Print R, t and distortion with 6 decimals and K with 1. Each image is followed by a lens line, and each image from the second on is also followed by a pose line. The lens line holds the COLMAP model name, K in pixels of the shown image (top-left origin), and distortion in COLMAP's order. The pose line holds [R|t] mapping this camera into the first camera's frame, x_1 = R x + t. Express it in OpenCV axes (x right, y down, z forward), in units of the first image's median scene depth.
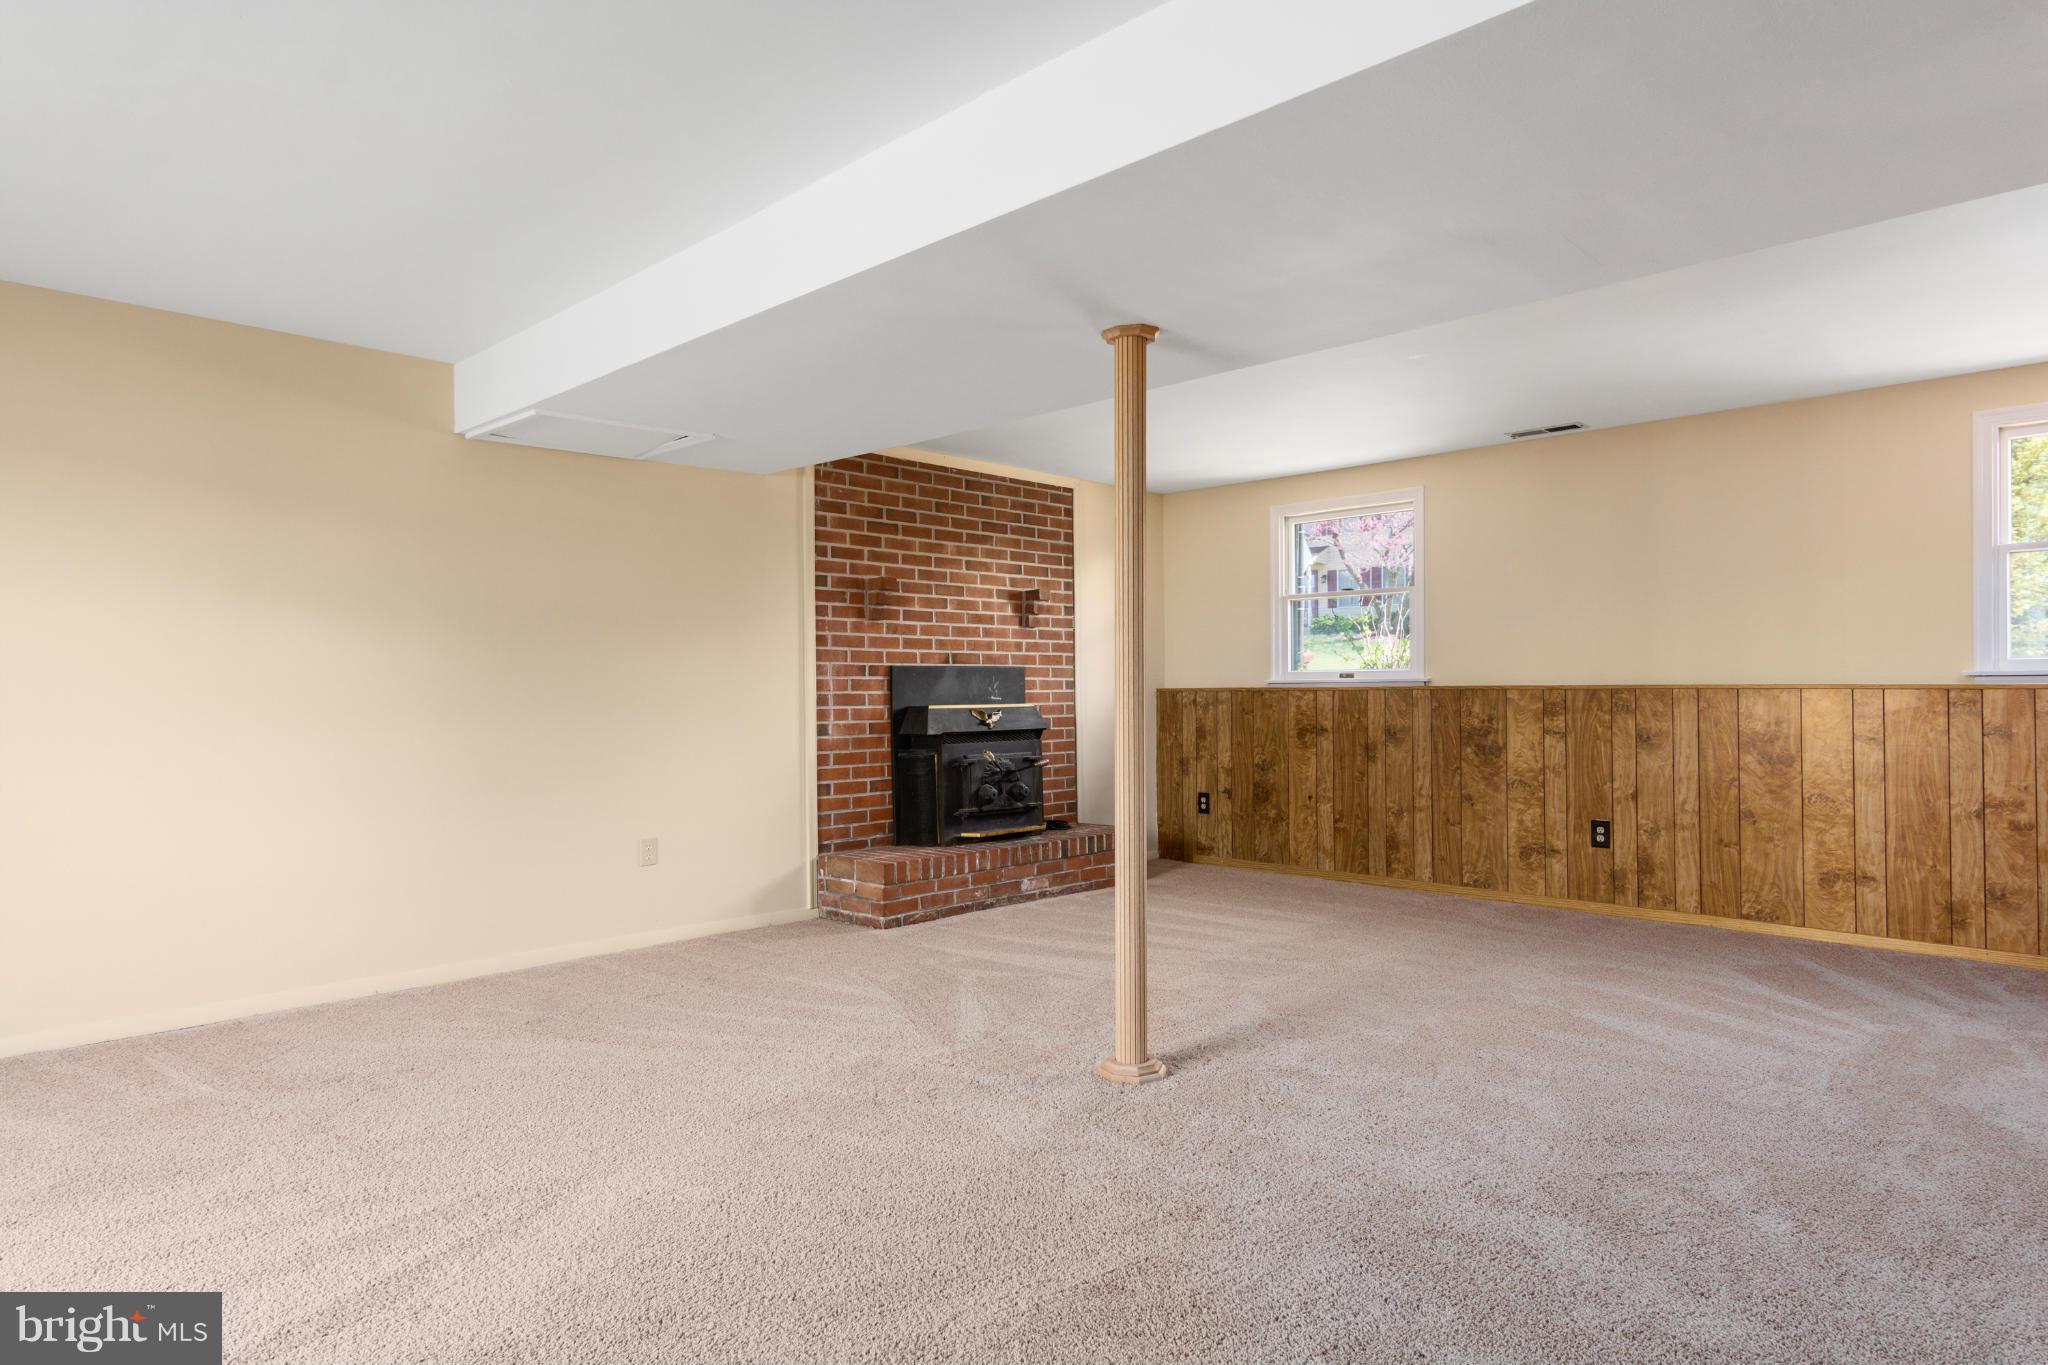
lens RADIAL K [[1227.1, 0, 1024.0], [0, 1227.1, 682.5], [0, 0, 1]] dist [-0.014830, -0.002736]
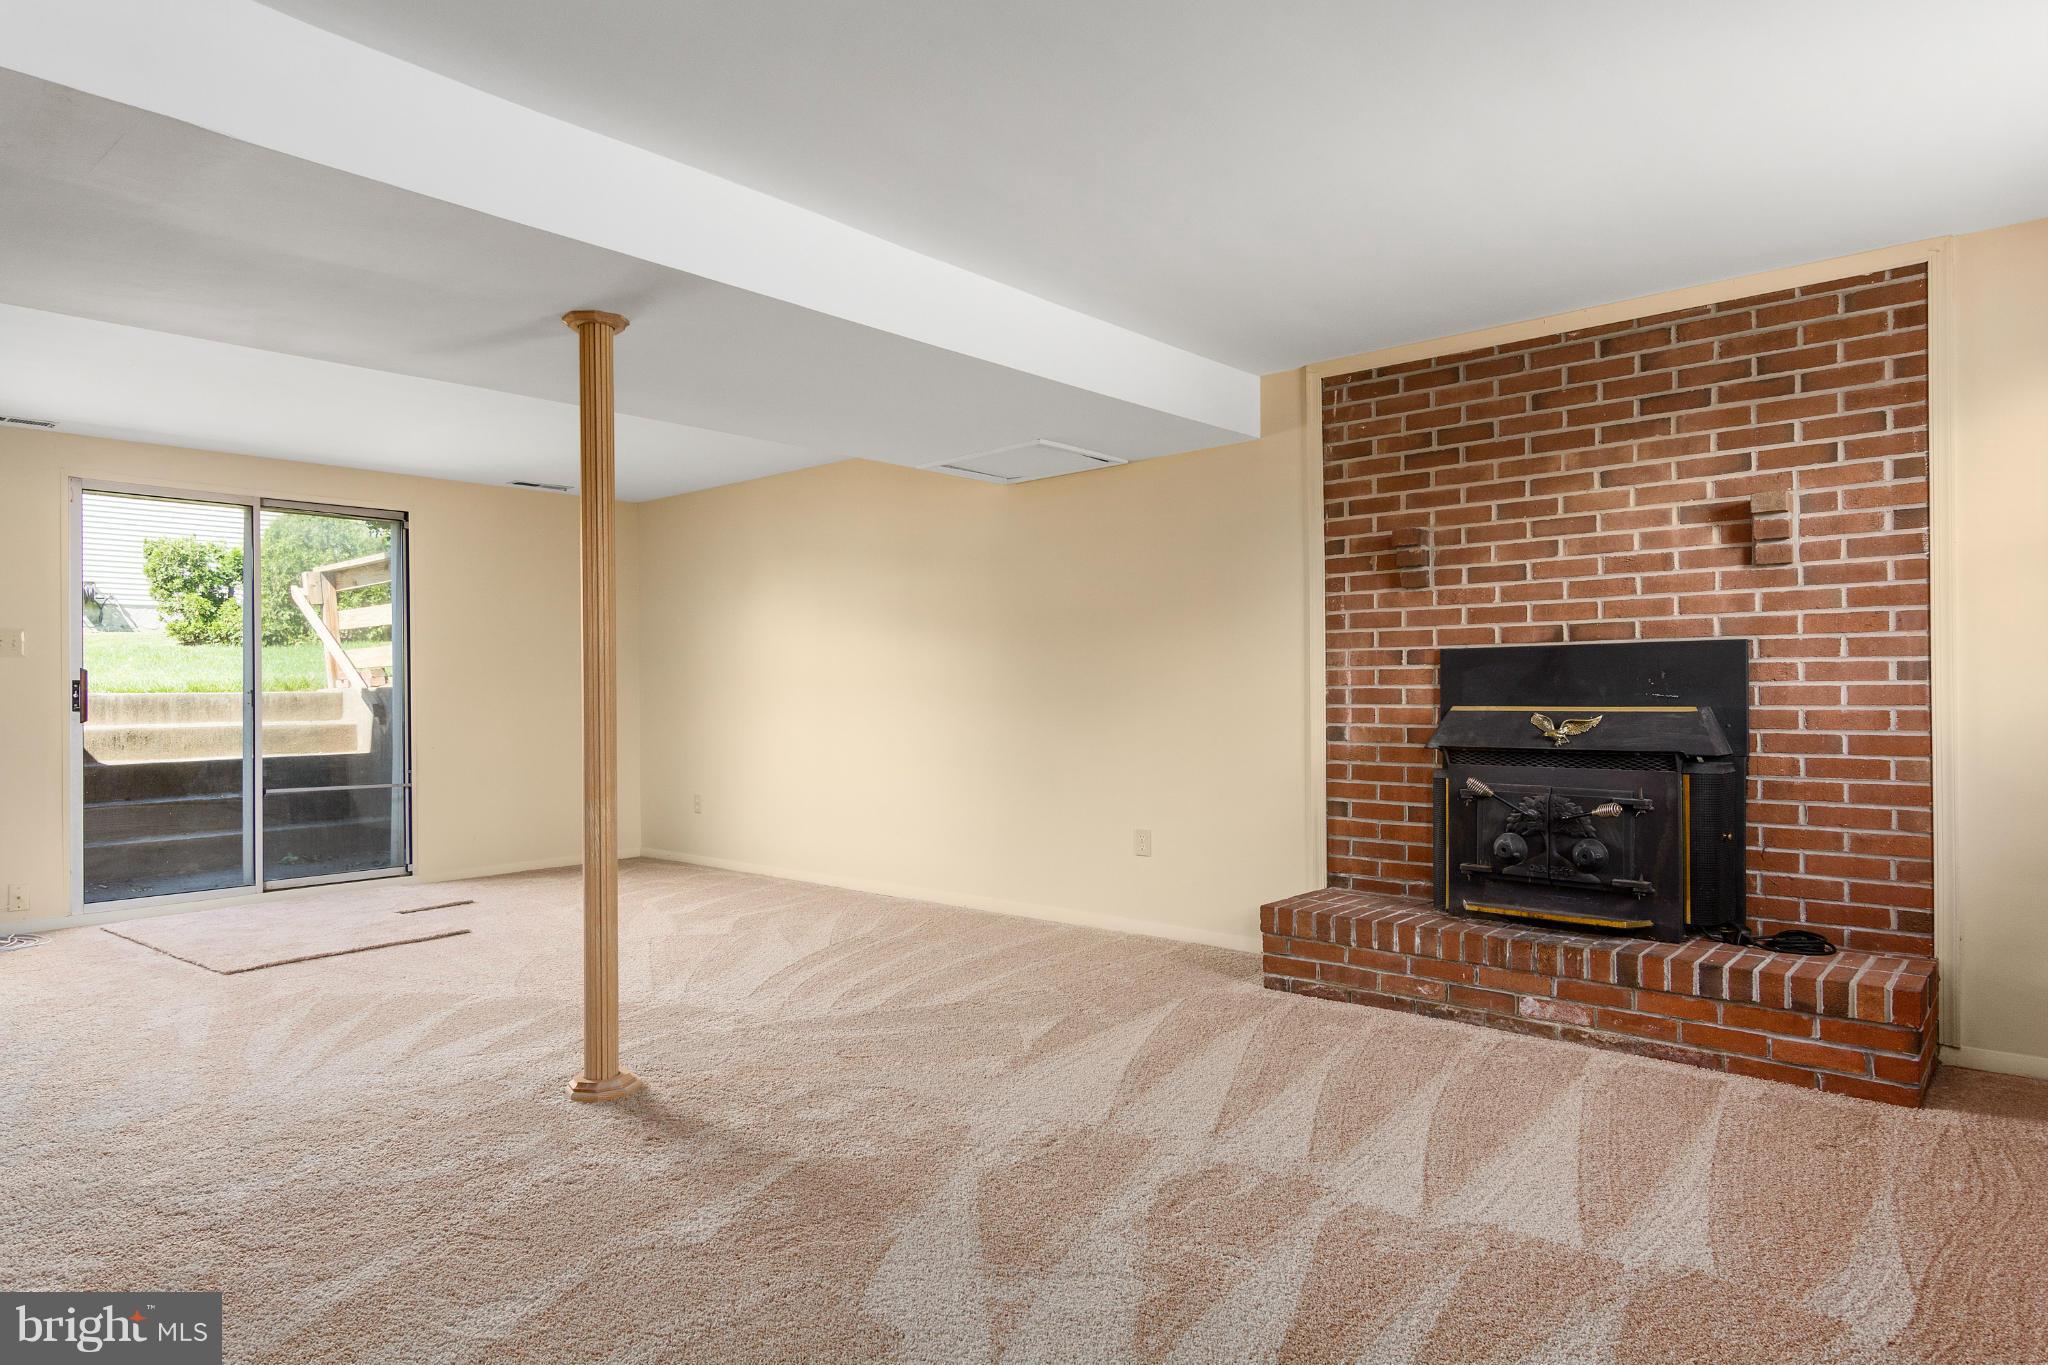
lens RADIAL K [[1227.1, 0, 1024.0], [0, 1227.1, 682.5], [0, 0, 1]] dist [-0.014830, -0.002736]
pose [[0.007702, 0.001741, -0.999969, 0.605793], [0.014962, 0.999886, 0.001856, 0.000659], [0.999858, -0.014975, 0.007676, 0.754960]]
